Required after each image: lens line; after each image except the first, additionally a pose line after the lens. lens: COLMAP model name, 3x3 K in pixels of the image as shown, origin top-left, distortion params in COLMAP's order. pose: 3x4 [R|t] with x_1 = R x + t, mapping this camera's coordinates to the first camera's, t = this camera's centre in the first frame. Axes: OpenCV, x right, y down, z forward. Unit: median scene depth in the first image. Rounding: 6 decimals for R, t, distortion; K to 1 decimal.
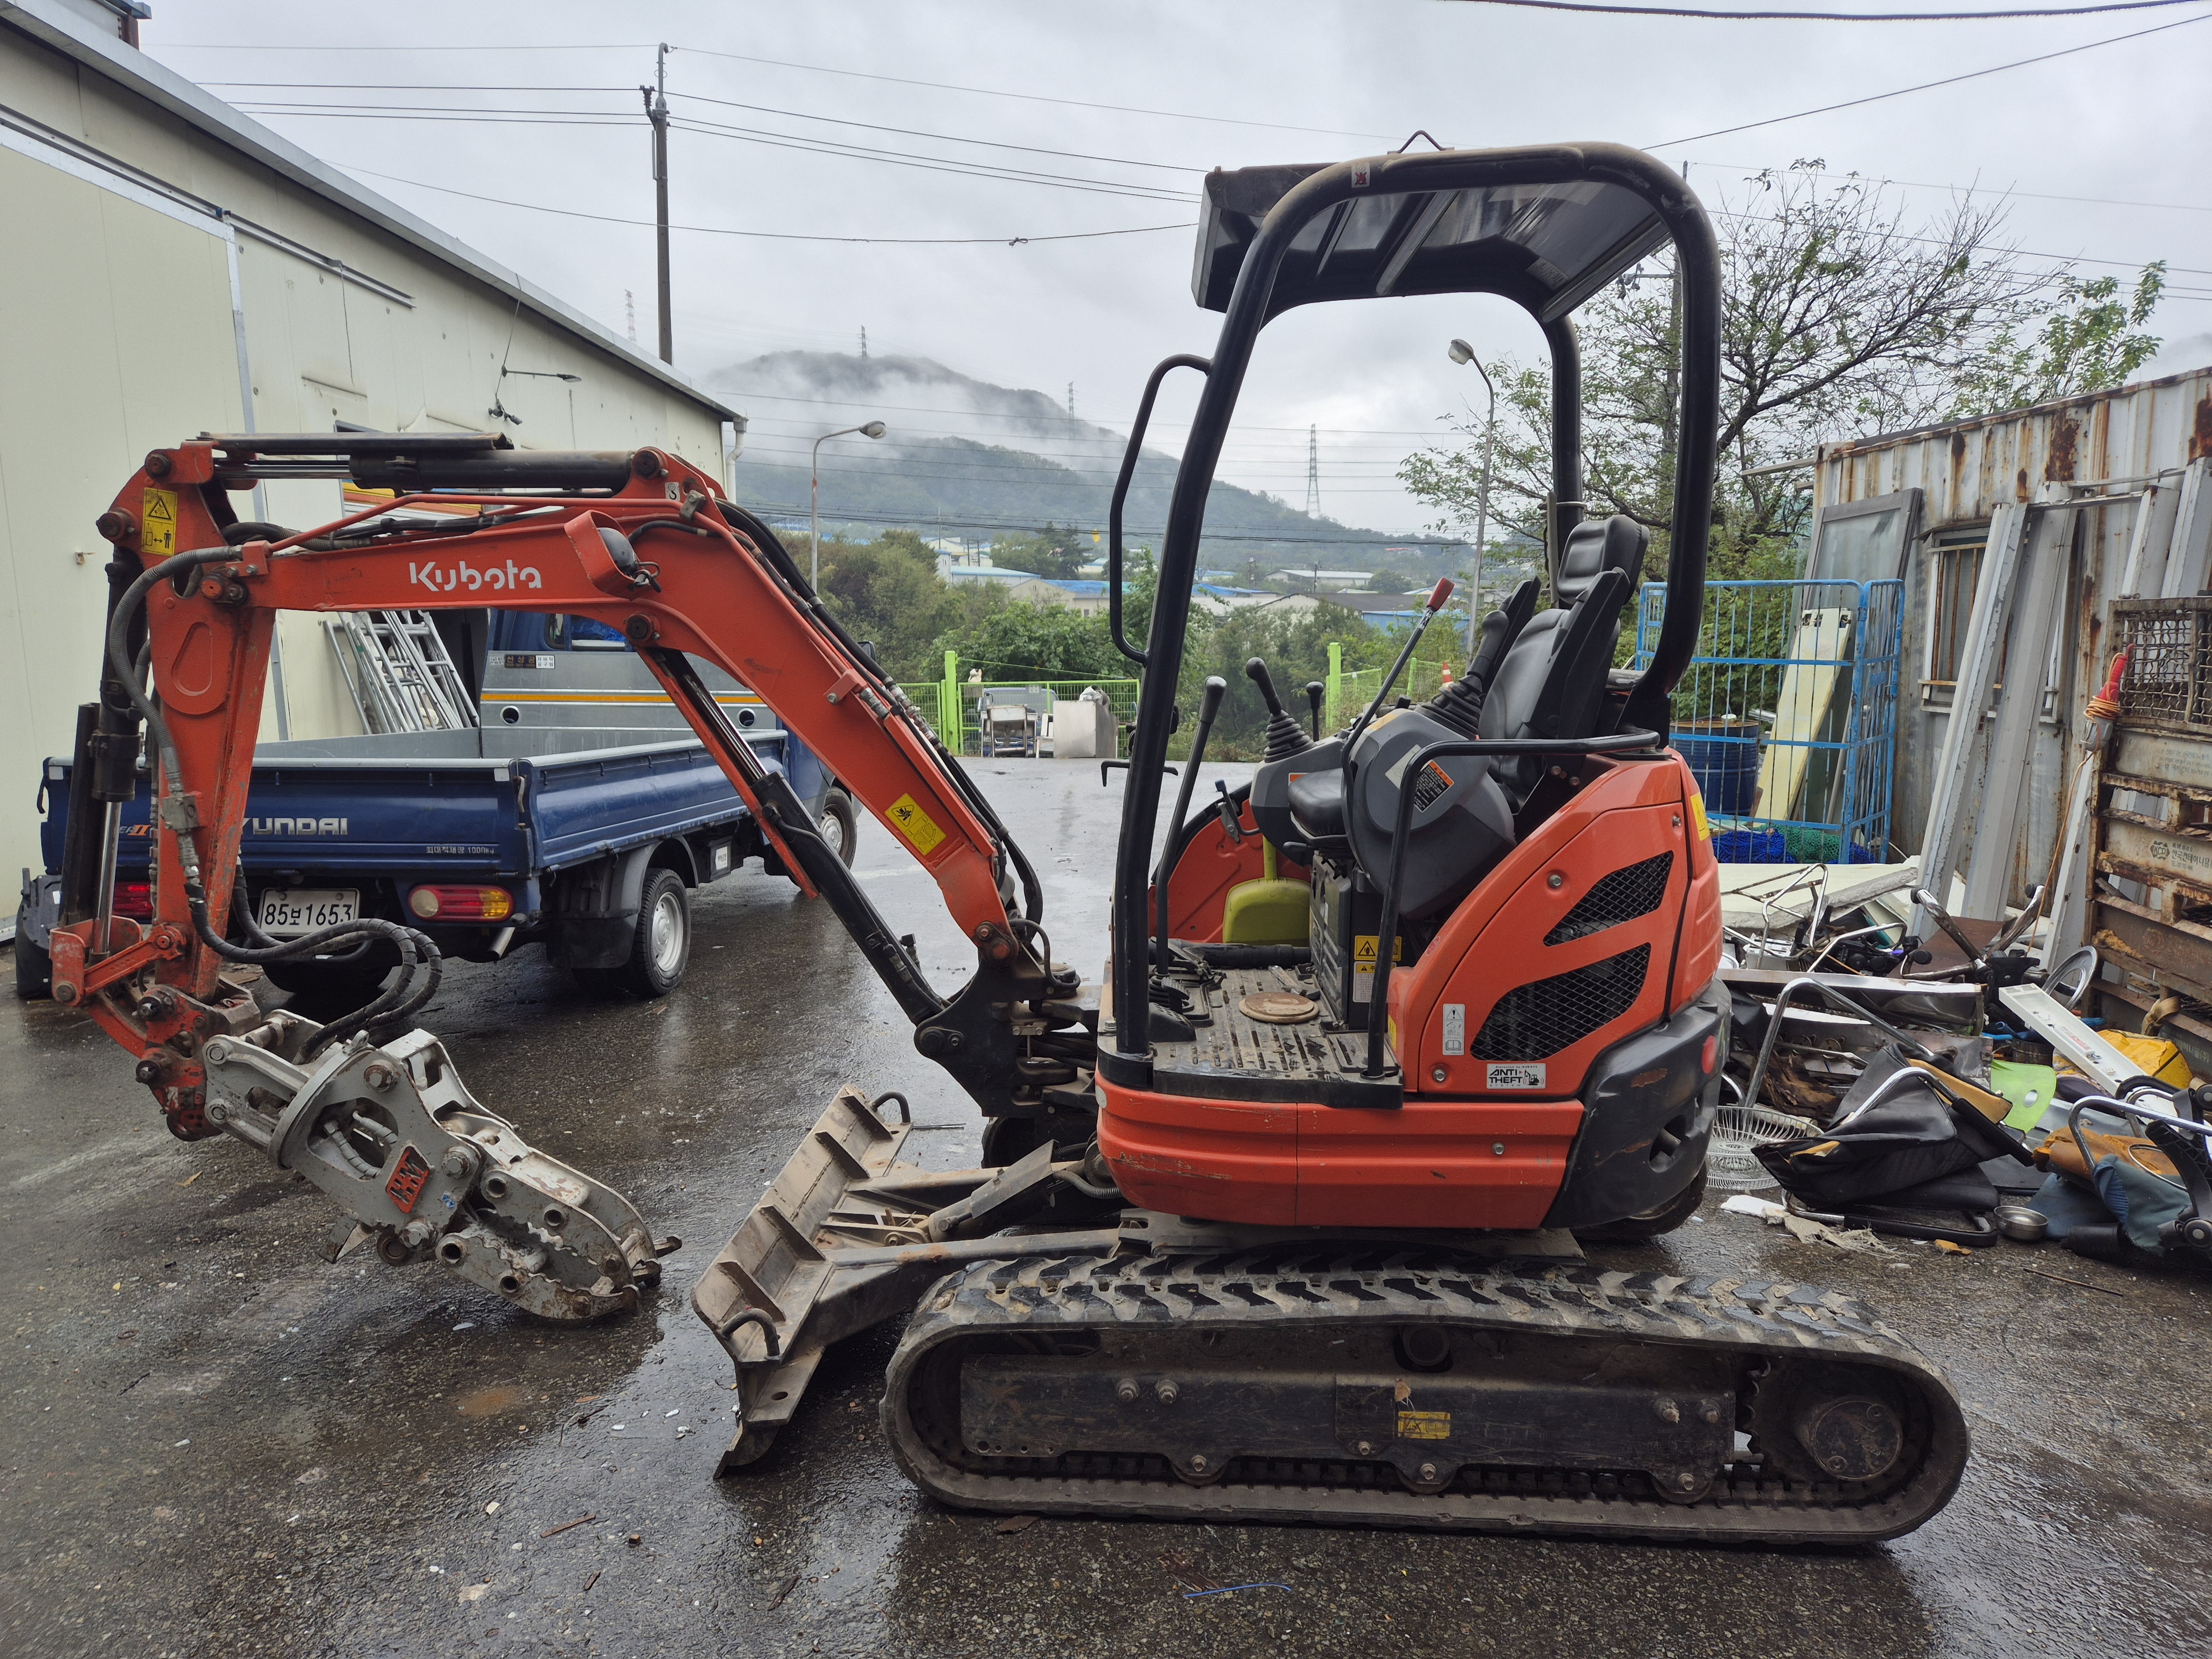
lens RADIAL K [[1485.1, 0, 1105.5], [0, 1485.1, 832.7], [0, 0, 1]] dist [0.062803, -0.038752]
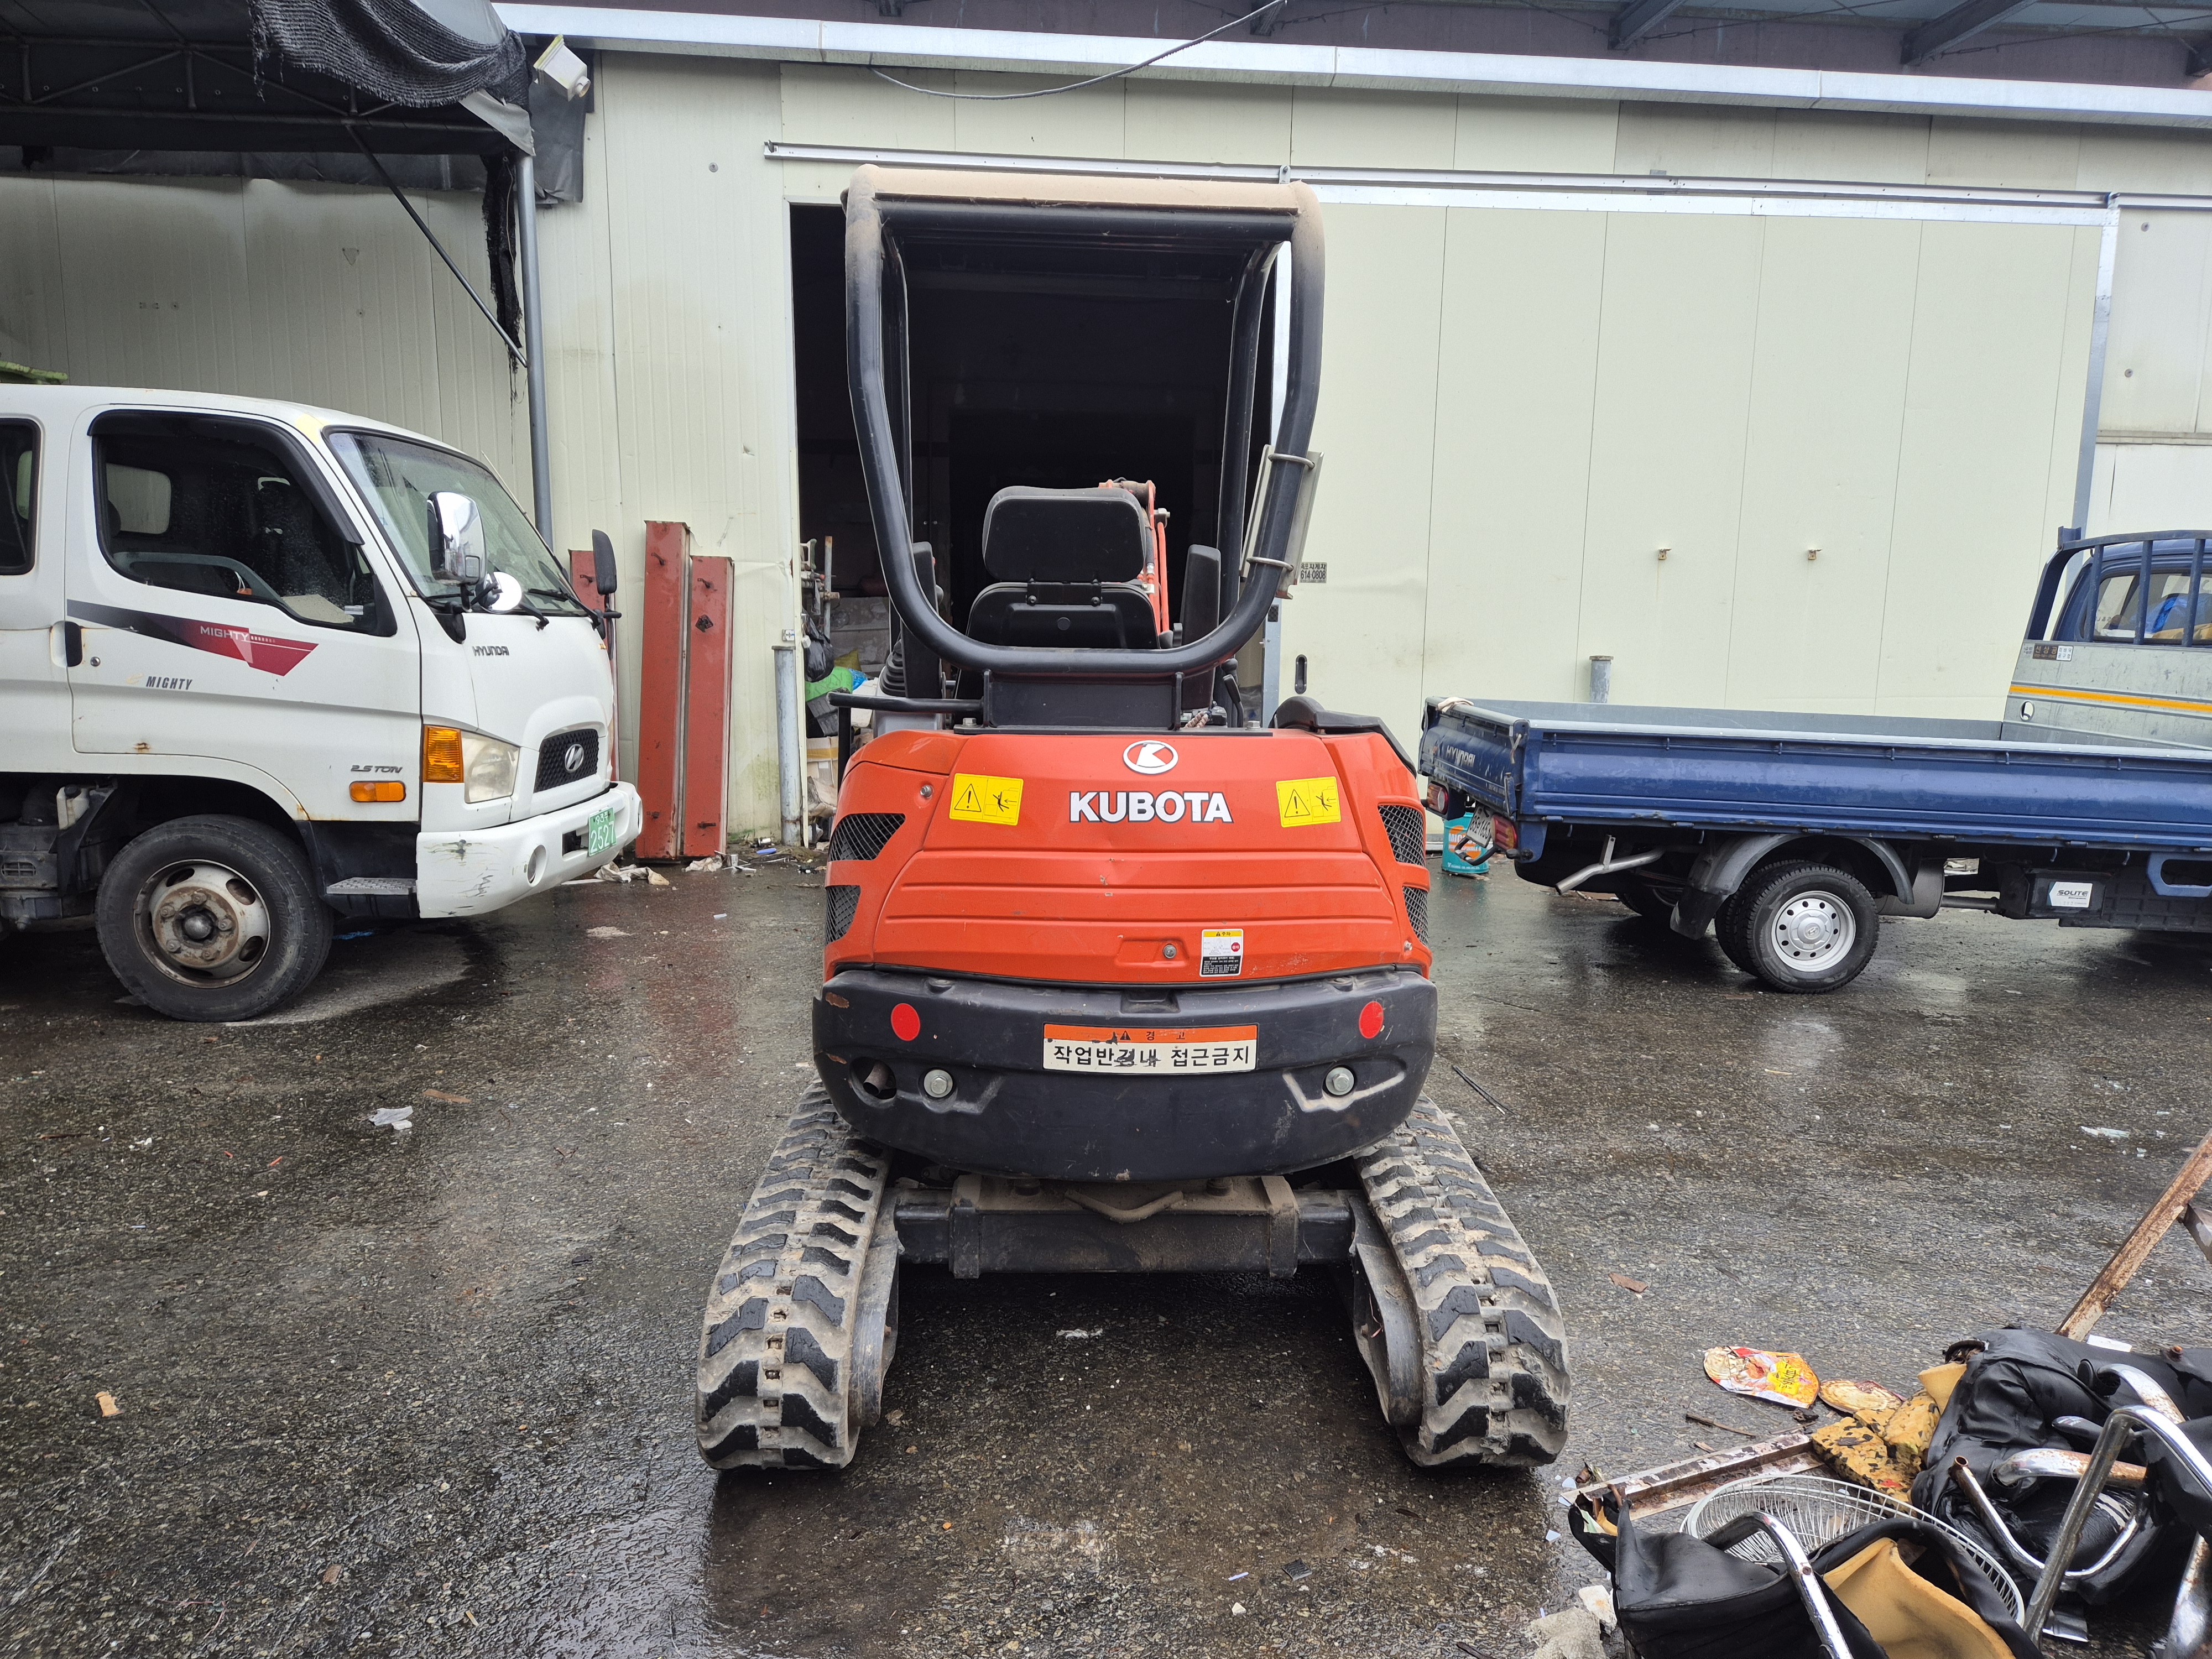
lens RADIAL K [[1485.1, 0, 1115.5], [0, 1485.1, 844.0], [0, 0, 1]] dist [0.062803, -0.038752]
pose [[0.080674, 0.162355, -0.983429, 0.999119], [-0.152425, 0.977049, 0.148798, -0.104608], [0.985017, 0.137895, 0.103570, 0.751543]]
